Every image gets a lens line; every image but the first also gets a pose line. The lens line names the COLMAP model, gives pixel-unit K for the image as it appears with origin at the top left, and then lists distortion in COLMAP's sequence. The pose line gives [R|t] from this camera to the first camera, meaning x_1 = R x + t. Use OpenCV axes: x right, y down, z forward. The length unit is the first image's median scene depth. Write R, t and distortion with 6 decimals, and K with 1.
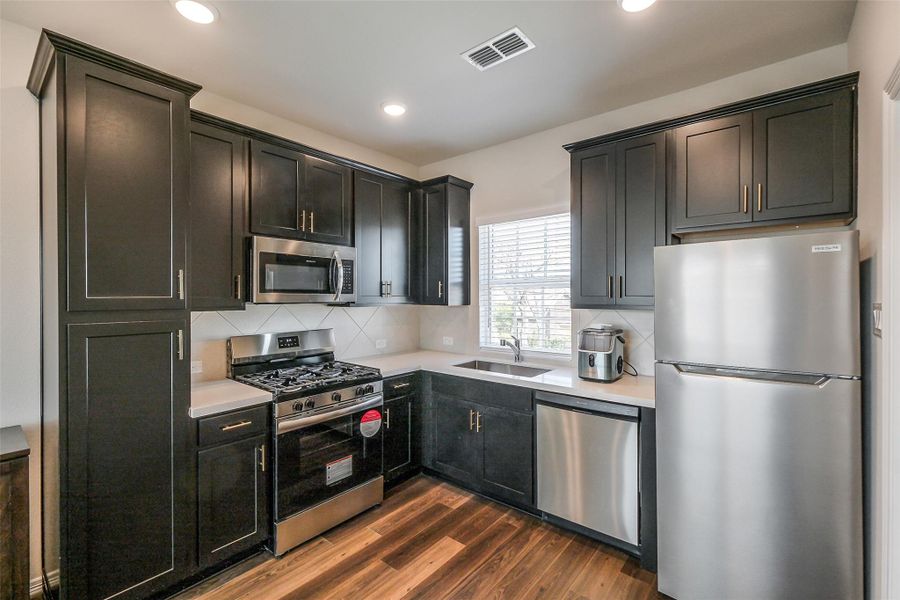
lens RADIAL K [[398.8, 0, 449.7], [0, 398.8, 298.6], [0, 0, 1]] dist [0.000927, 0.001321]
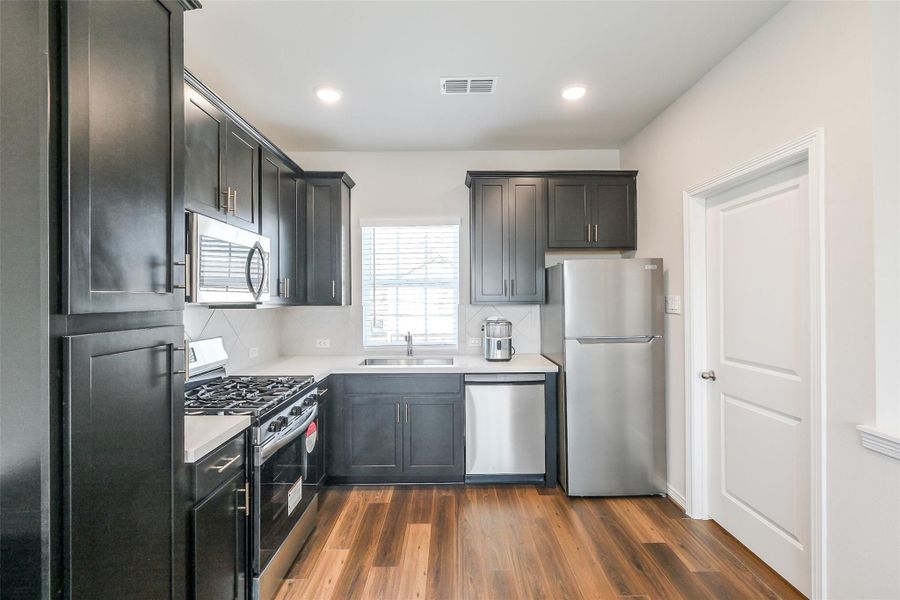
lens RADIAL K [[398.8, 0, 453.8], [0, 398.8, 296.8], [0, 0, 1]] dist [0.000927, 0.001321]
pose [[0.764266, -0.002789, 0.644895, -0.523665], [0.010823, 0.999905, -0.008502, 0.009652], [-0.644810, 0.013477, 0.764224, 0.104086]]
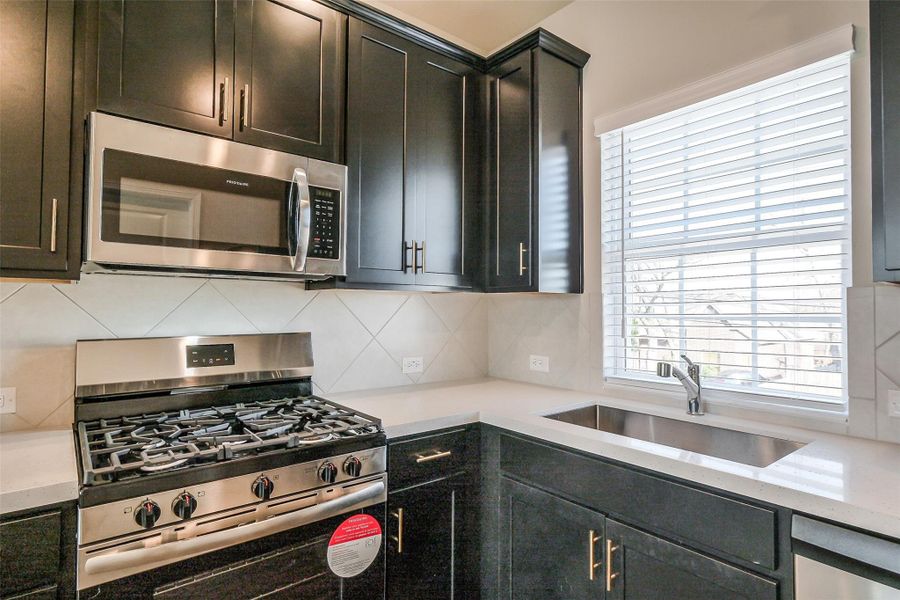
lens RADIAL K [[483.6, 0, 449.6], [0, 483.6, 298.2], [0, 0, 1]] dist [-0.002357, 0.000372]
pose [[0.980091, 0.001869, -0.198538, 0.009159], [-0.007807, 0.999545, -0.029130, 0.055052], [0.198393, 0.030100, 0.979660, 0.484236]]
